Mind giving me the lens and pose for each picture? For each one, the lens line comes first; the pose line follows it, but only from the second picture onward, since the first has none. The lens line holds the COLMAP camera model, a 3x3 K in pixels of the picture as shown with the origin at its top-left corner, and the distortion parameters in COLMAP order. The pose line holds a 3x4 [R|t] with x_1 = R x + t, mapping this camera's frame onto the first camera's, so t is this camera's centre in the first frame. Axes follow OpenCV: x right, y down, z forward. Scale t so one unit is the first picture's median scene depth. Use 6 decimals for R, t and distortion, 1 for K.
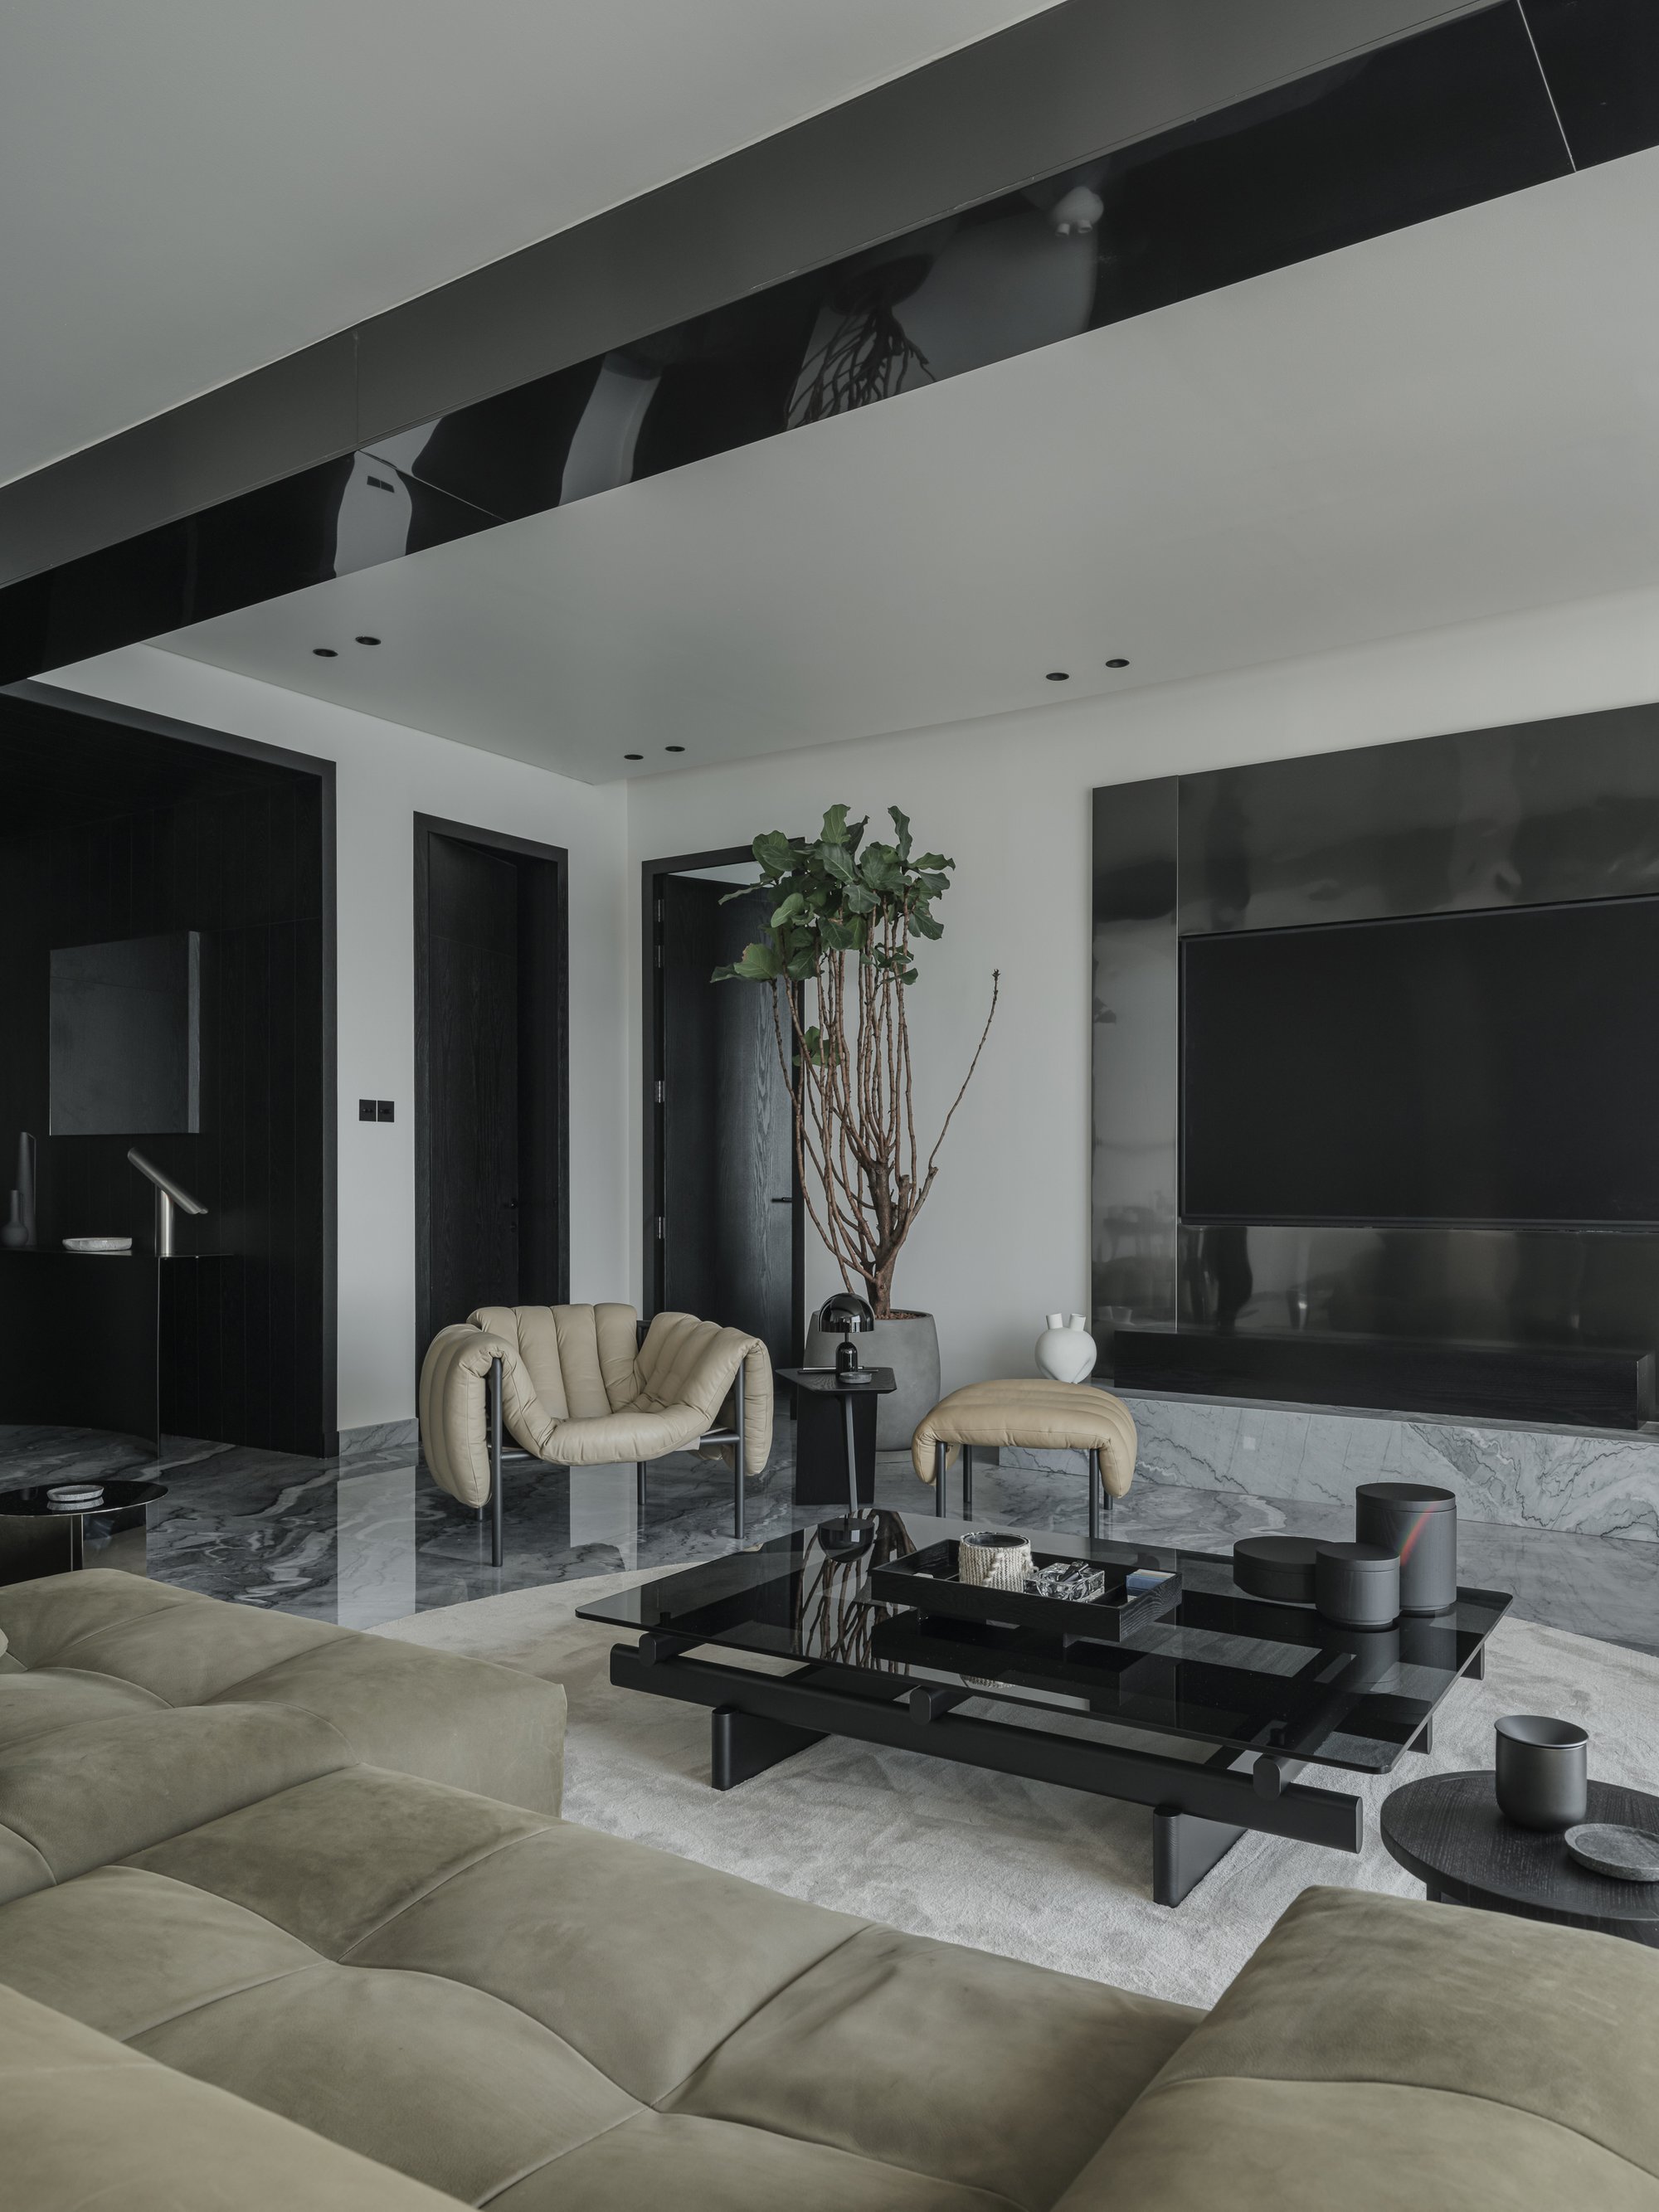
lens RADIAL K [[1554.8, 0, 825.3], [0, 1554.8, 1180.7], [0, 0, 1]] dist [0.027391, -0.028258]
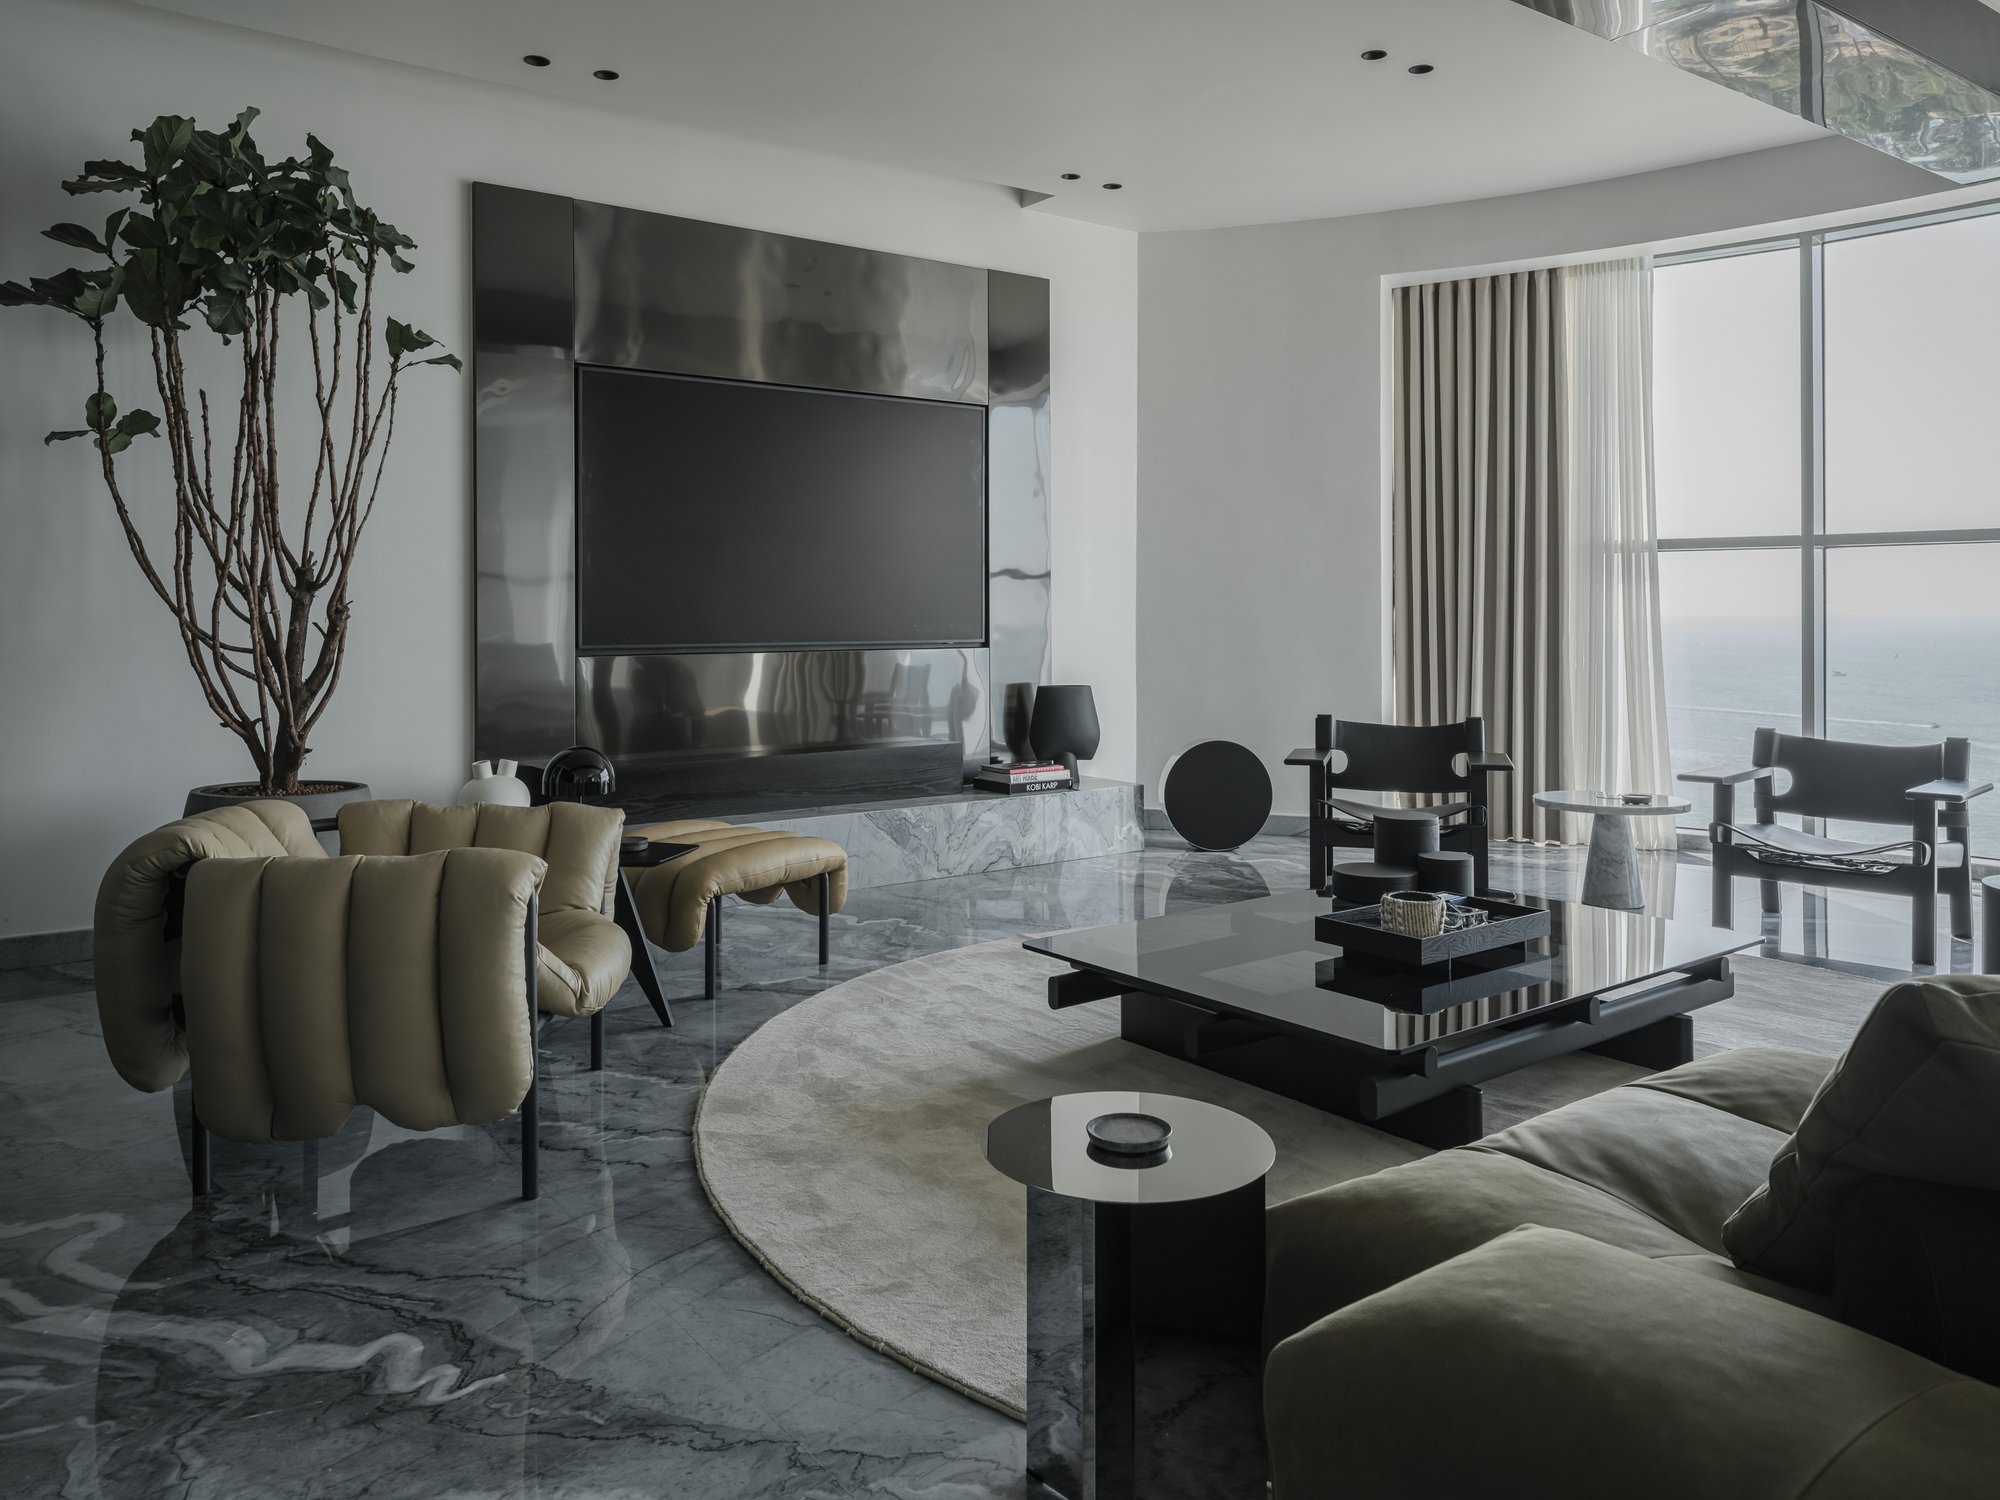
lens RADIAL K [[1405.7, 0, 994.7], [0, 1405.7, 605.2], [0, 0, 1]] dist [0.027391, -0.028258]
pose [[0.354206, 0.003725, 0.935160, -0.611664], [0.009980, 0.999920, -0.007763, 0.005765], [-0.935114, 0.012082, 0.354141, 0.533658]]
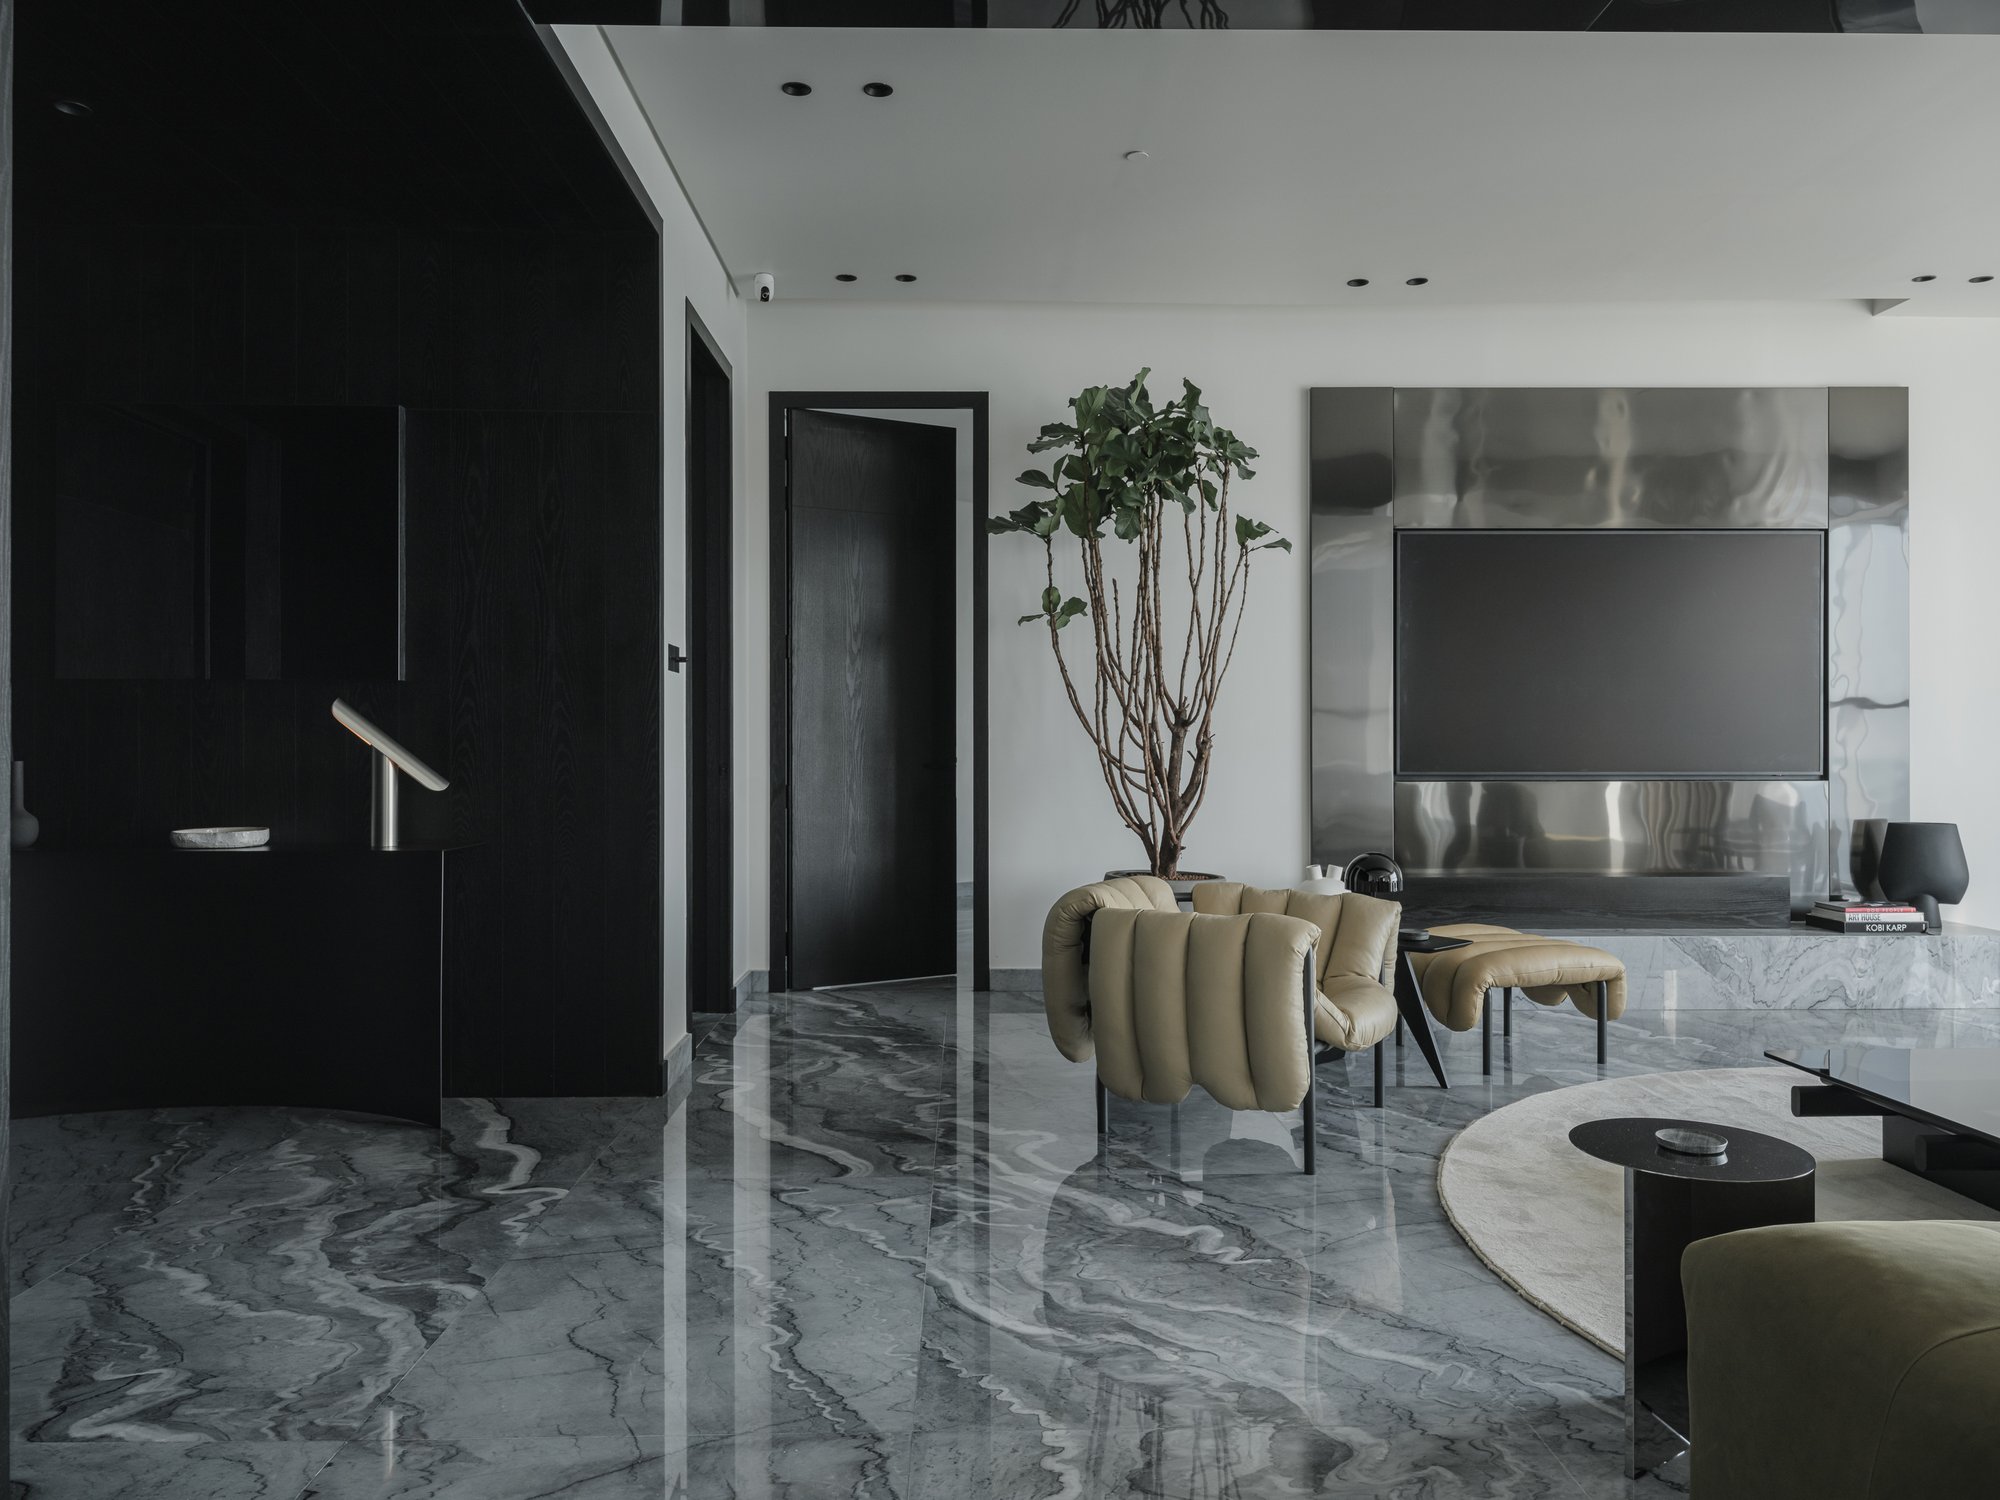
lens RADIAL K [[1392.0, 0, 1000.0], [0, 1392.0, 750.0], [0, 0, 1]] dist [0.012807, 0.001159]
pose [[0.825189, -0.002843, 0.564850, -0.706991], [0.004974, 0.999985, -0.002234, 0.006561], [-0.564835, 0.004653, 0.825191, 0.390849]]
